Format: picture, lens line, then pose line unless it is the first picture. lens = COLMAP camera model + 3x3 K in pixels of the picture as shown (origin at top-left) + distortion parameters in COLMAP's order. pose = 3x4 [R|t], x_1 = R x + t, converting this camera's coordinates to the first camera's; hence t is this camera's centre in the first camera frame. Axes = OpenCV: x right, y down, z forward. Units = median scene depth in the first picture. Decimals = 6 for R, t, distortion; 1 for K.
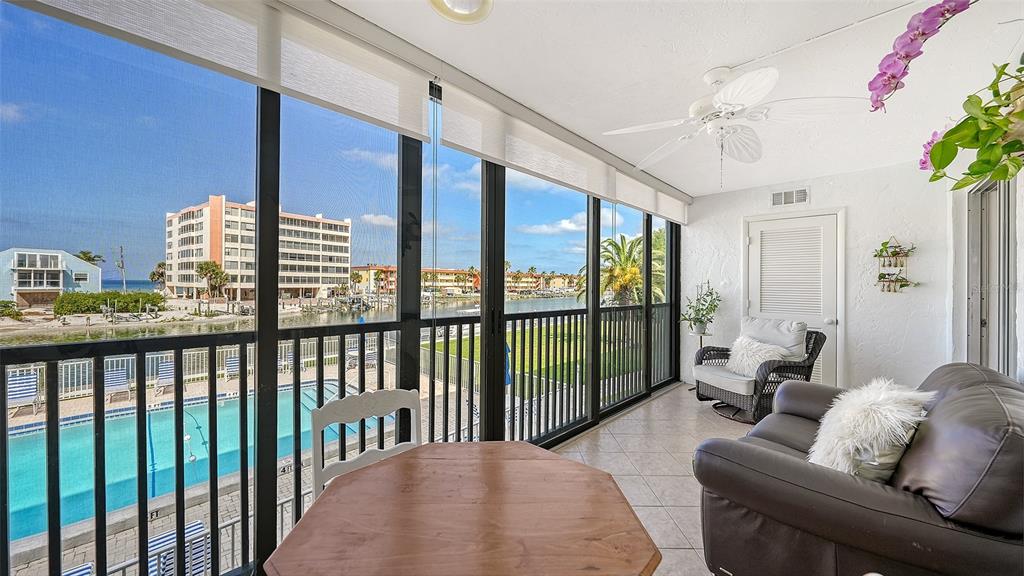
lens RADIAL K [[361.8, 0, 506.1], [0, 361.8, 285.9], [0, 0, 1]] dist [-0.002646, -0.000089]
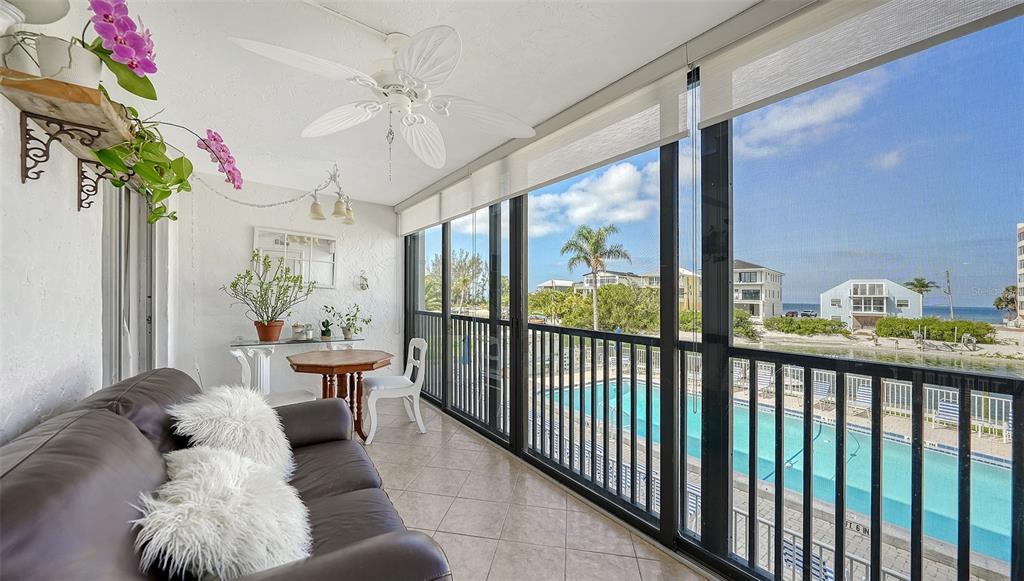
lens RADIAL K [[366.6, 0, 523.1], [0, 366.6, 311.2], [0, 0, 1]] dist [0.000246, -0.000108]
pose [[-0.158530, 0.022362, -0.987101, 0.070355], [-0.027768, 0.999247, 0.027096, 0.000703], [0.986964, 0.031705, -0.157789, 0.072628]]
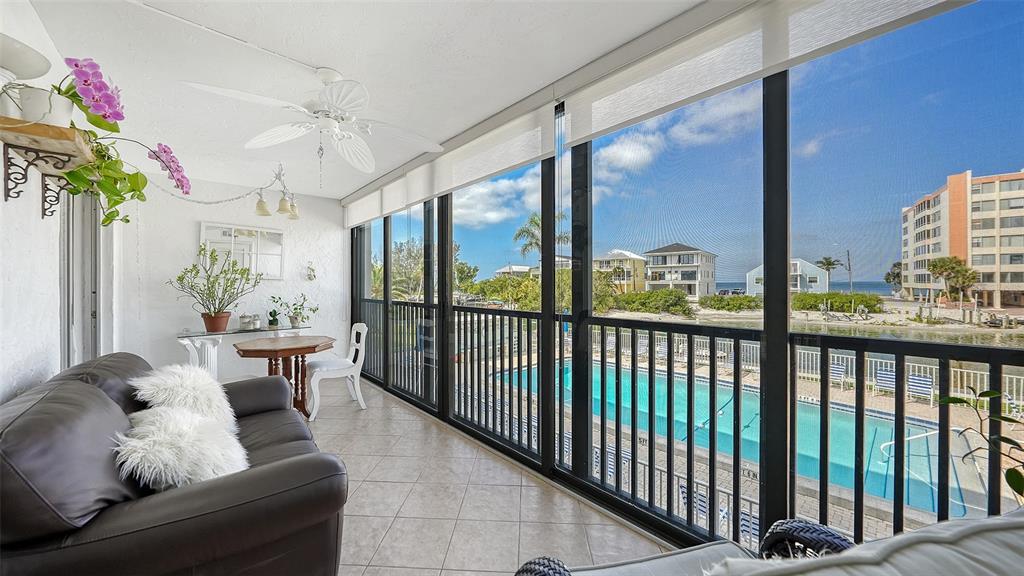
lens RADIAL K [[361.8, 0, 506.1], [0, 361.8, 285.9], [0, 0, 1]] dist [-0.002646, -0.000089]
pose [[-0.089631, -0.004226, -0.995966, 0.079023], [-0.000459, 0.999991, -0.004202, 0.000904], [0.995975, 0.000080, -0.089632, 0.081260]]
